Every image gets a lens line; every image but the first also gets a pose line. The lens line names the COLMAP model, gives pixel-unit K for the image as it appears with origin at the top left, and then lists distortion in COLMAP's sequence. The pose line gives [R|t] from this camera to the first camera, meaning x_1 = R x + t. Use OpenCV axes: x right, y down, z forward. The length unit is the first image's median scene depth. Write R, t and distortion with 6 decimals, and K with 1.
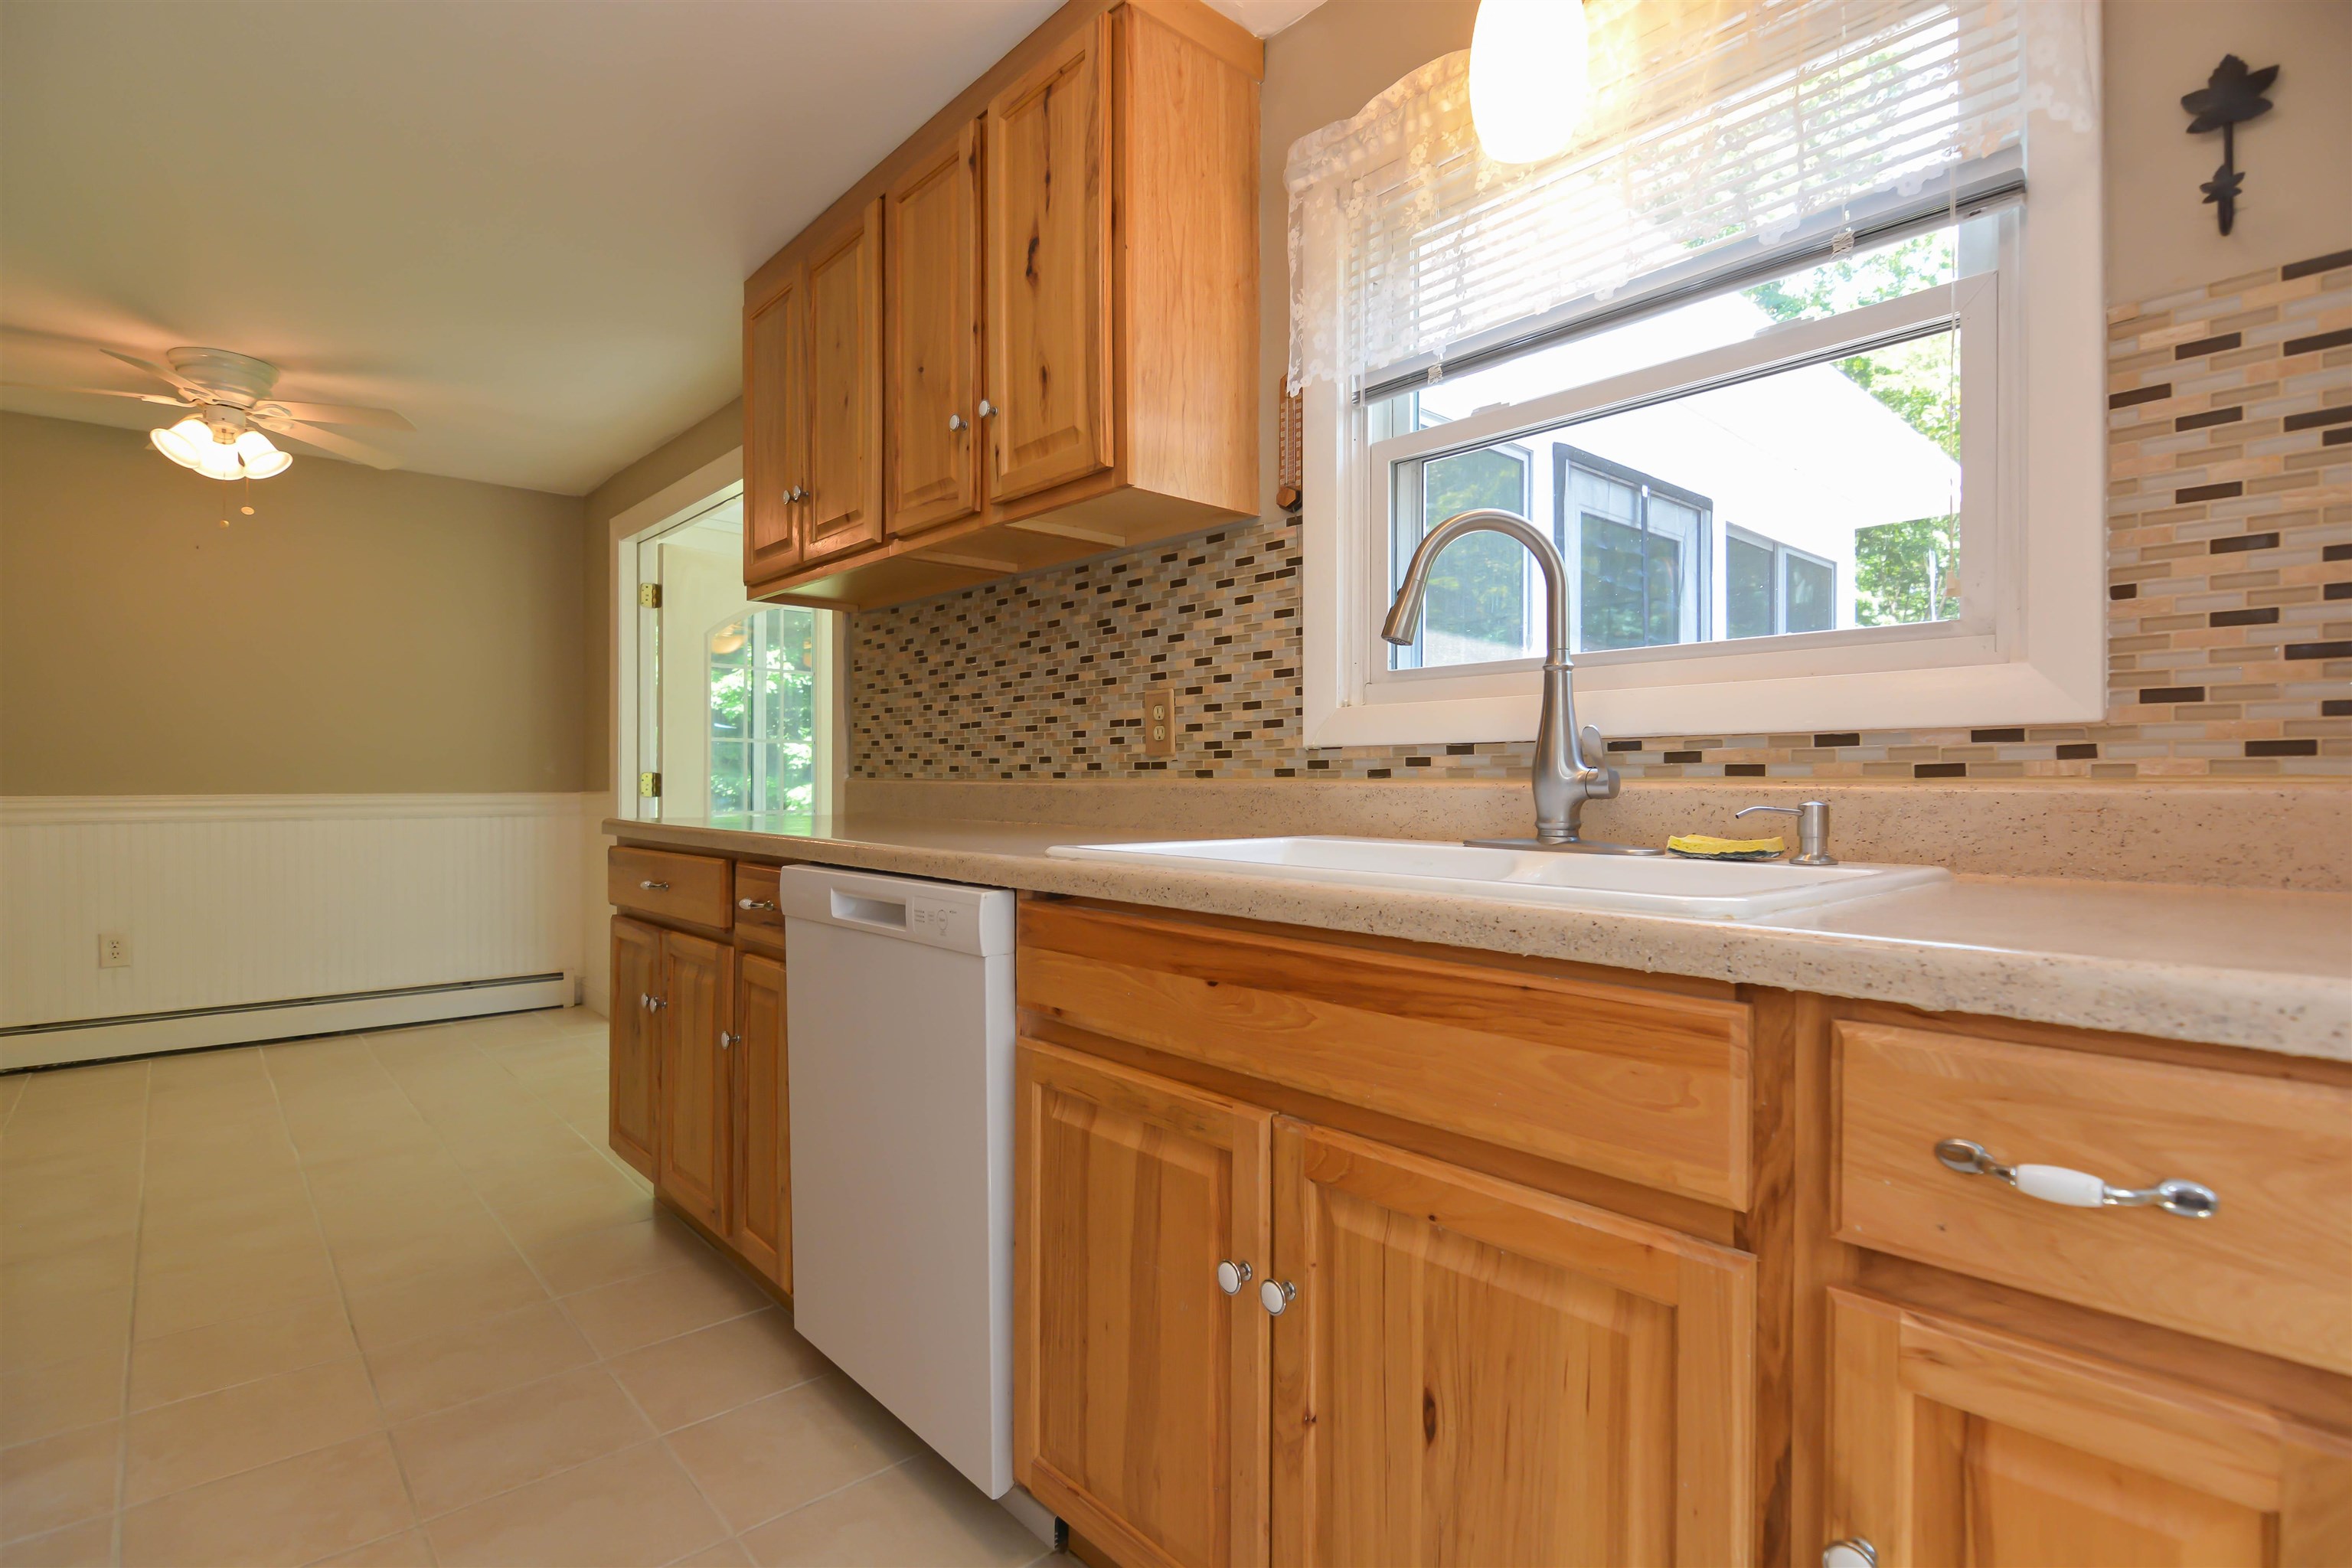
lens RADIAL K [[1121.8, 0, 1176.0], [0, 1121.8, 784.0], [0, 0, 1]] dist [-0.000685, -0.011807]
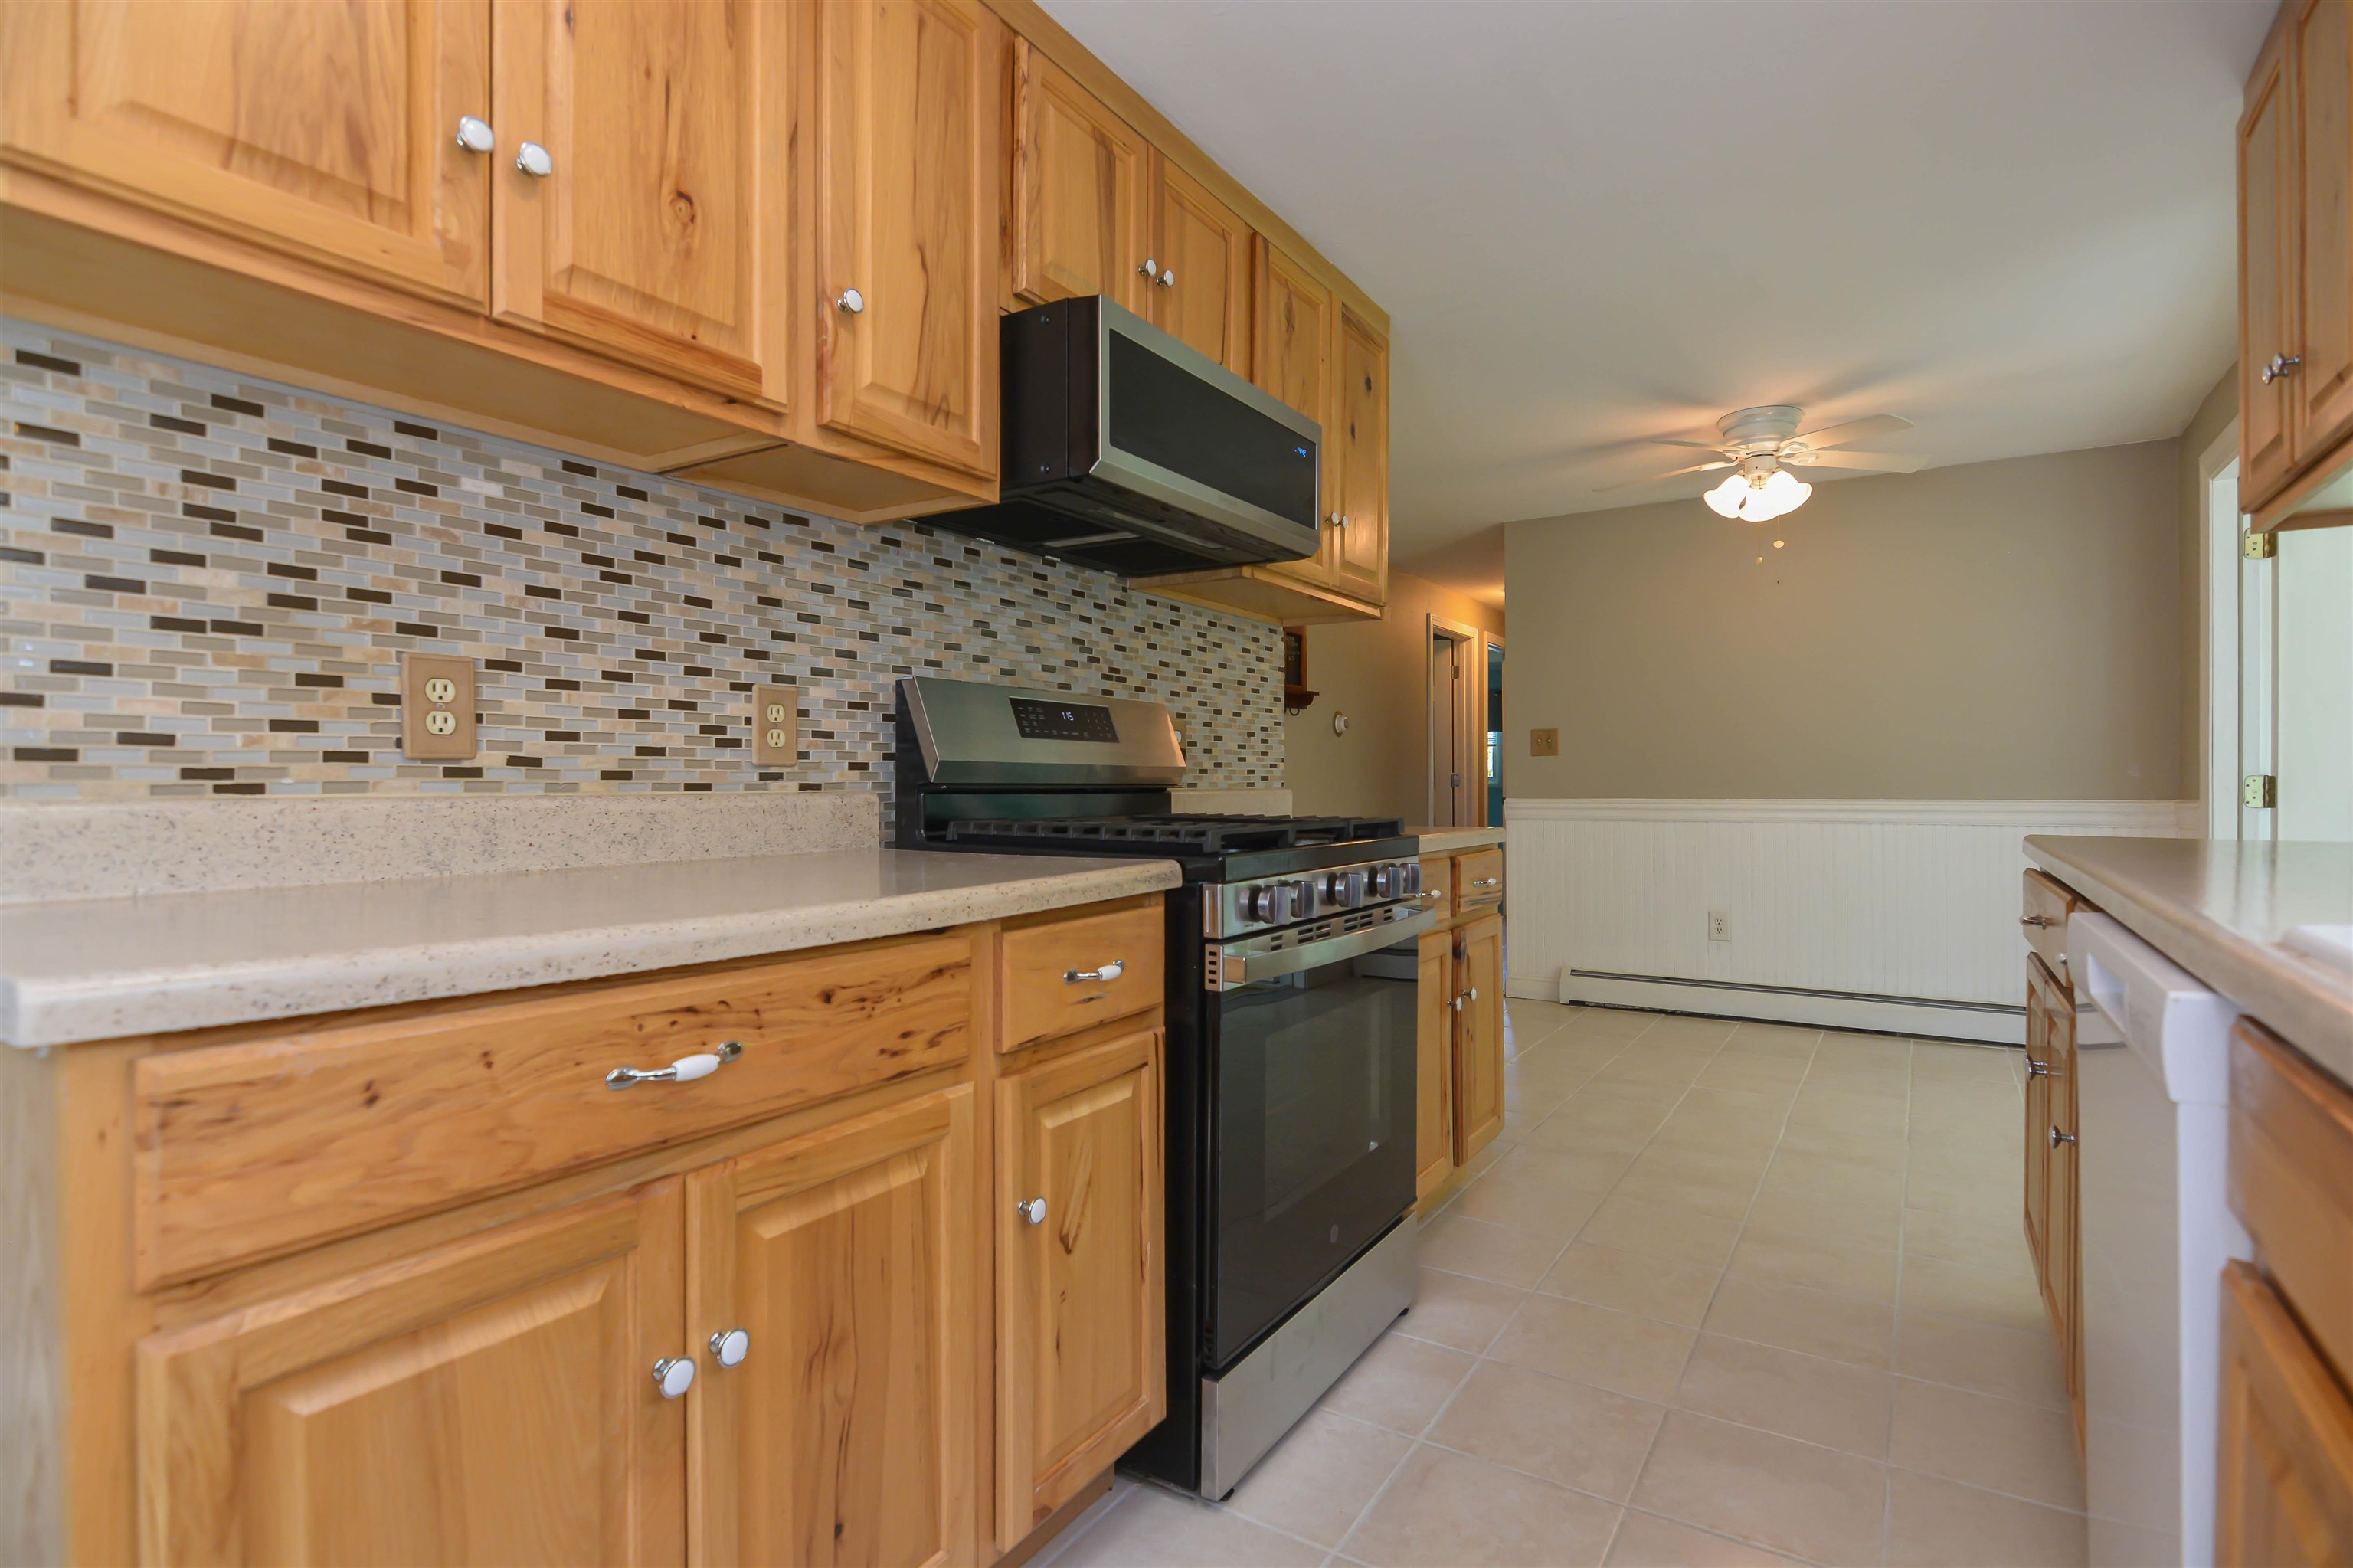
lens RADIAL K [[1139.8, 0, 1185.9], [0, 1139.8, 786.8], [0, 0, 1]] dist [0.013390, -0.012257]
pose [[0.262868, -0.000968, -0.964831, 0.112599], [-0.000946, 0.999999, -0.001261, -0.000884], [0.964831, 0.001244, 0.262866, 0.128660]]
